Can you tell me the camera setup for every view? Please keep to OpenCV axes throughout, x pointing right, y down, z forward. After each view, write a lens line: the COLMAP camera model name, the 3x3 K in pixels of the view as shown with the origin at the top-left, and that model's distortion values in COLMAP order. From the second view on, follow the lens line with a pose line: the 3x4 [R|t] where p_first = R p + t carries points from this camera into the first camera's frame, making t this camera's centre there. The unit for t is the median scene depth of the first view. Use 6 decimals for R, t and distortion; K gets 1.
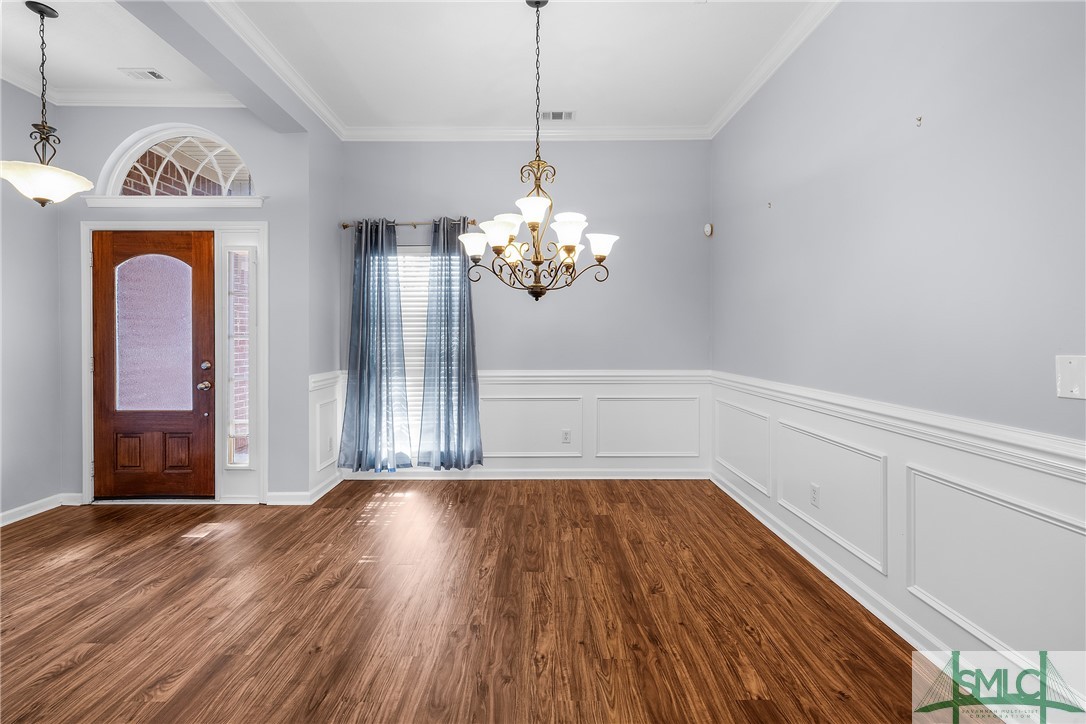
lens RADIAL K [[464.8, 0, 514.4], [0, 464.8, 341.3], [0, 0, 1]] dist [0.001529, 0.000335]
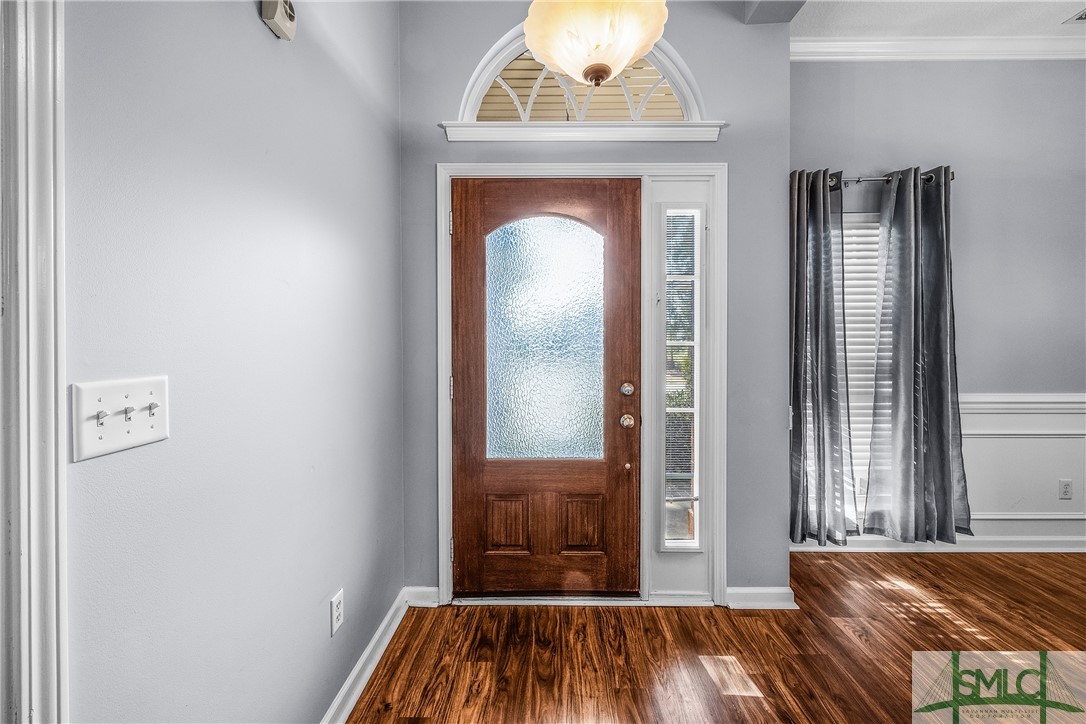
lens RADIAL K [[455.7, 0, 525.1], [0, 455.7, 354.8], [0, 0, 1]] dist [0.000293, 0.000314]
pose [[0.999958, 0.000303, -0.009107, -0.796908], [-0.000244, 0.999979, 0.006417, 0.000575], [0.009109, -0.006414, 0.999938, 0.370120]]
